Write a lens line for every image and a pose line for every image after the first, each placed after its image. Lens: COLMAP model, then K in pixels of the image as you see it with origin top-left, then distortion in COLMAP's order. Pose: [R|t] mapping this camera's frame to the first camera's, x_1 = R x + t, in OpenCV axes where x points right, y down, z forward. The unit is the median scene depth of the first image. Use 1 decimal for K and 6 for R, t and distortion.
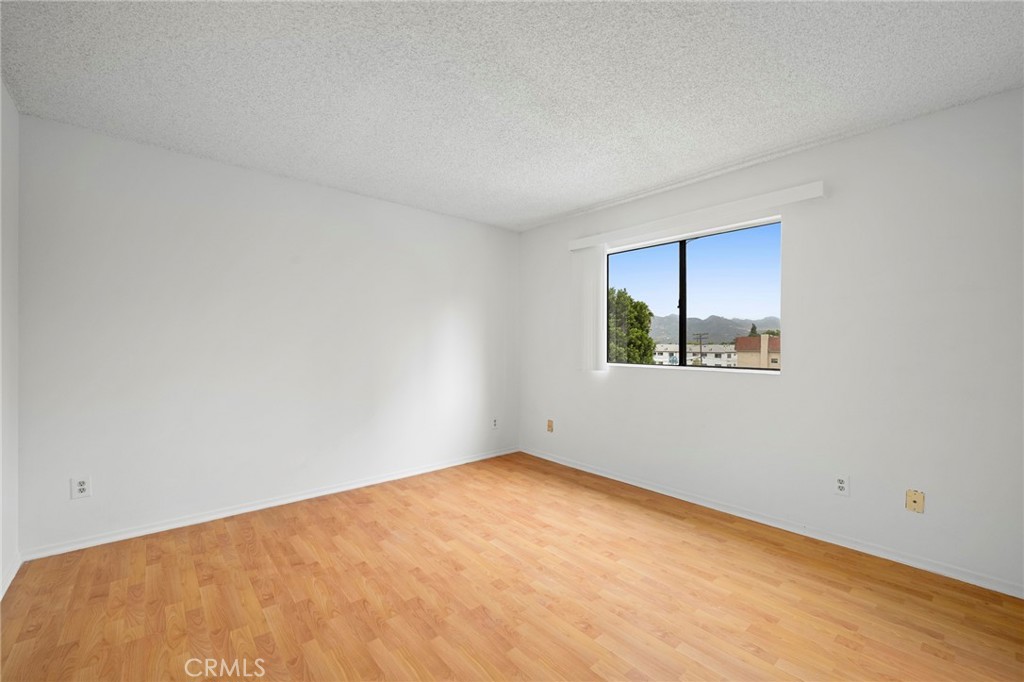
lens RADIAL K [[423.3, 0, 512.0], [0, 423.3, 341.0], [0, 0, 1]] dist [0.000043, -0.000004]
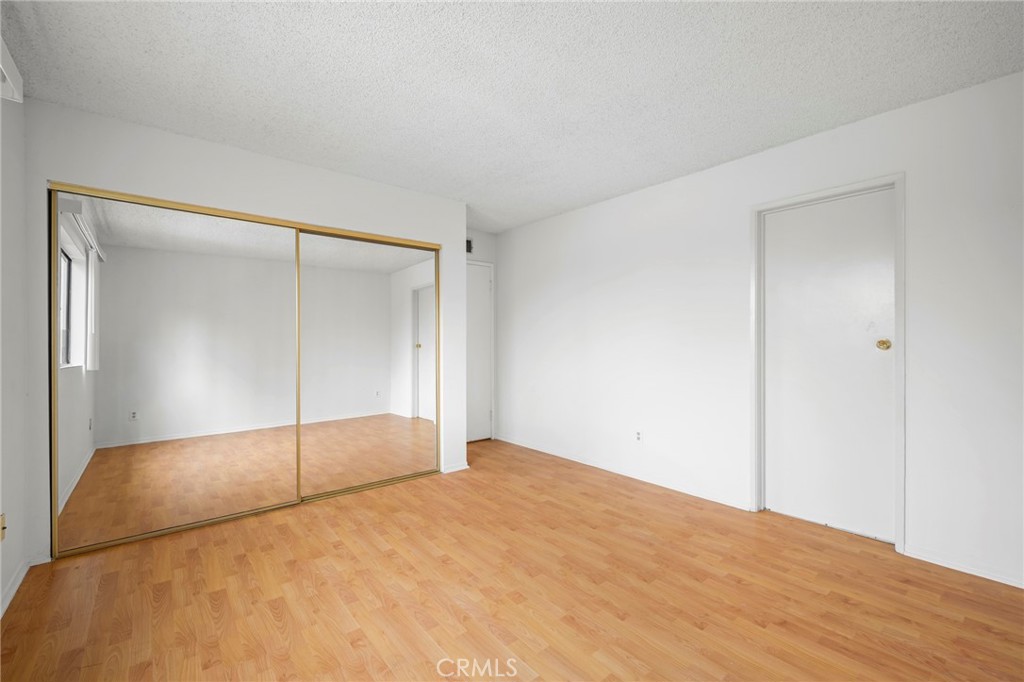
lens RADIAL K [[439.4, 0, 514.4], [0, 439.4, 344.3], [0, 0, 1]] dist [0.000657, 0.000183]
pose [[-0.999906, -0.002887, 0.013412, -0.034961], [-0.002815, 0.999982, 0.005381, 0.023326], [-0.013427, 0.005343, -0.999896, 1.947274]]
